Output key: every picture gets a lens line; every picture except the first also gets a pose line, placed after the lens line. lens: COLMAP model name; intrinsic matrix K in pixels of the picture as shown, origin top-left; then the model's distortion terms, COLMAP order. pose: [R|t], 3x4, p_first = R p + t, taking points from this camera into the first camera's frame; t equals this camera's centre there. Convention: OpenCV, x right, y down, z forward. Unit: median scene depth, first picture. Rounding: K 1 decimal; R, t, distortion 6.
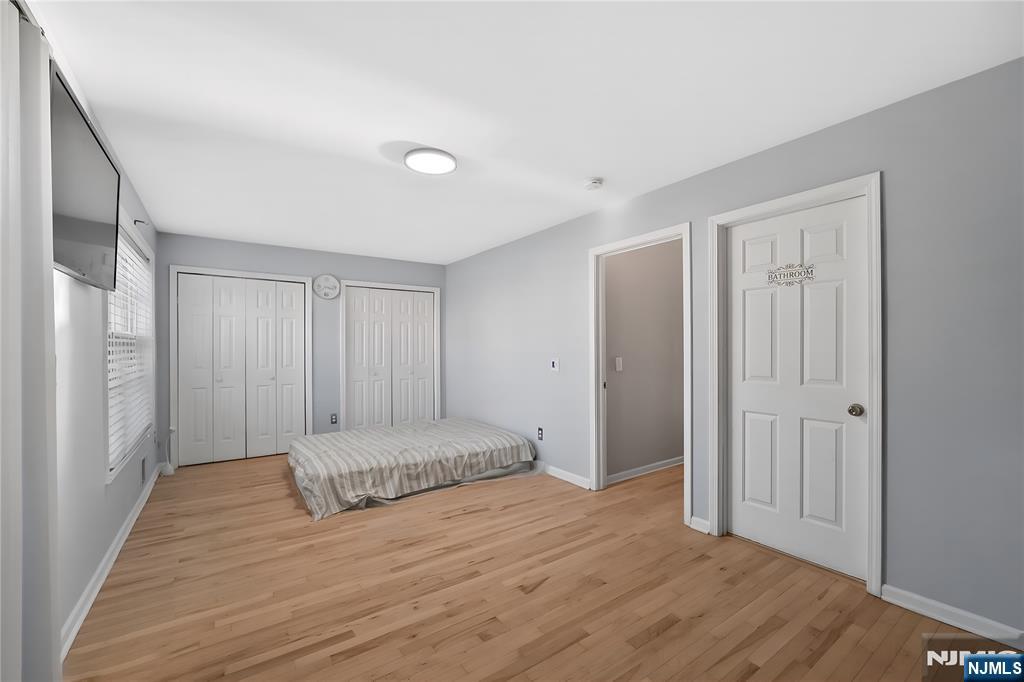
lens RADIAL K [[414.7, 0, 510.6], [0, 414.7, 348.1], [0, 0, 1]] dist [0.003078, 0.000144]
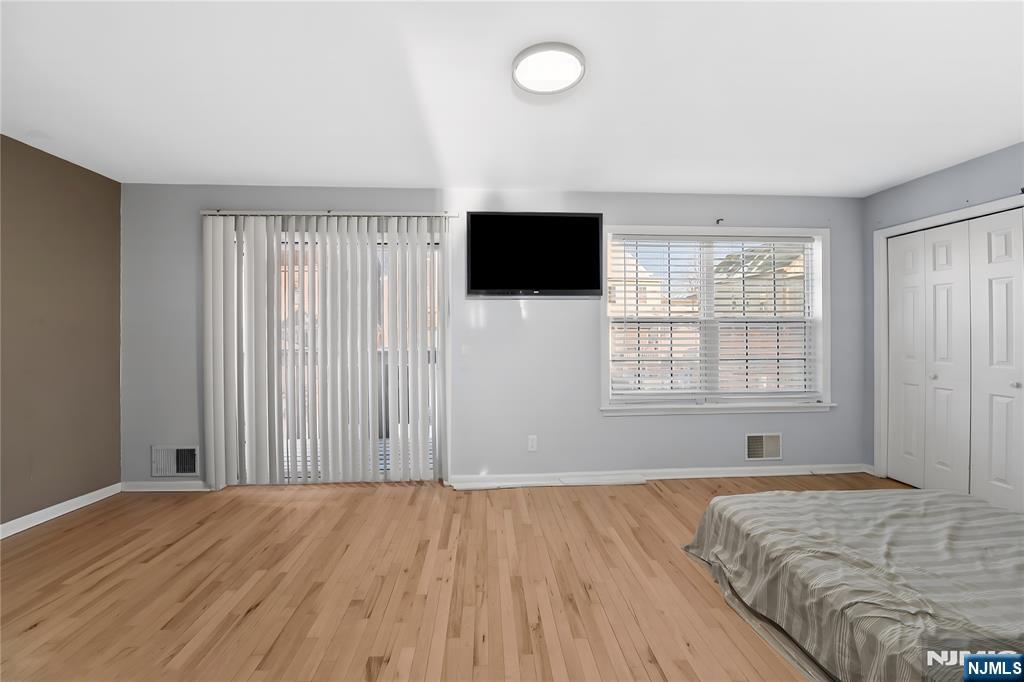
lens RADIAL K [[414.7, 0, 511.0], [0, 414.7, 337.0], [0, 0, 1]] dist [0.003078, 0.000144]
pose [[-0.514661, 0.008823, -0.857349, 0.480925], [0.008220, 0.999952, 0.005356, 0.003045], [0.857355, -0.004291, -0.514708, 1.409774]]
